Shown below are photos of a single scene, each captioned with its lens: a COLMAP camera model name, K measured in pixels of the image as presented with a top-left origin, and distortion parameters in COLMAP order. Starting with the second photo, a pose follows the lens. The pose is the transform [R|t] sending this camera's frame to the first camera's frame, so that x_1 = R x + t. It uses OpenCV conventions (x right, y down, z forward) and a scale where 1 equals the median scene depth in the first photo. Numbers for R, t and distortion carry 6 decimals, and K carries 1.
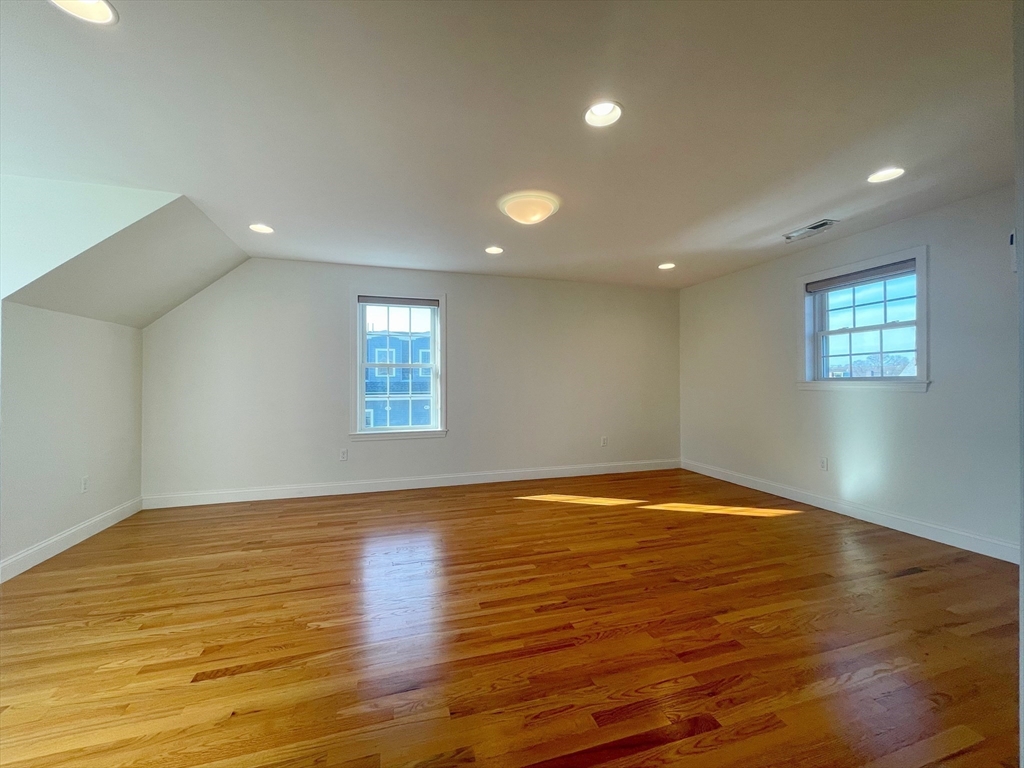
lens RADIAL K [[415.5, 0, 512.1], [0, 415.5, 389.1], [0, 0, 1]] dist [-0.001288, 0.000181]
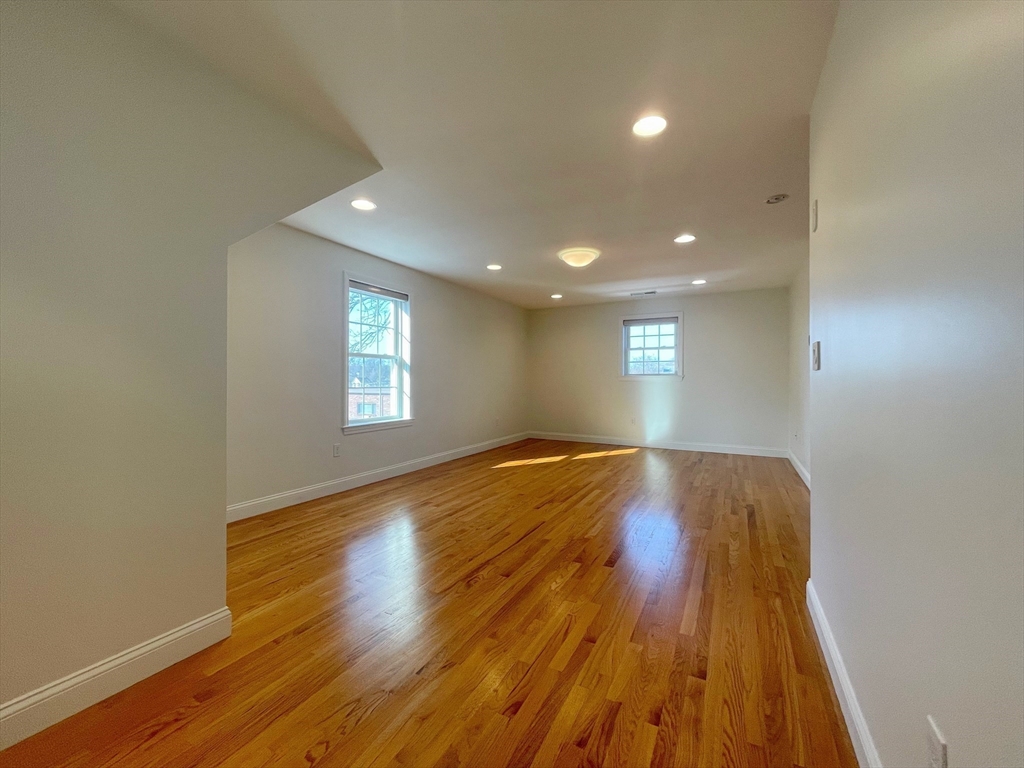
lens RADIAL K [[415.5, 0, 517.8], [0, 415.5, 382.3], [0, 0, 1]] dist [-0.001288, 0.000181]
pose [[0.705374, 0.000562, 0.708835, -1.023377], [0.006523, 0.999952, -0.007284, 0.024069], [-0.708806, 0.009762, 0.705336, 0.089220]]
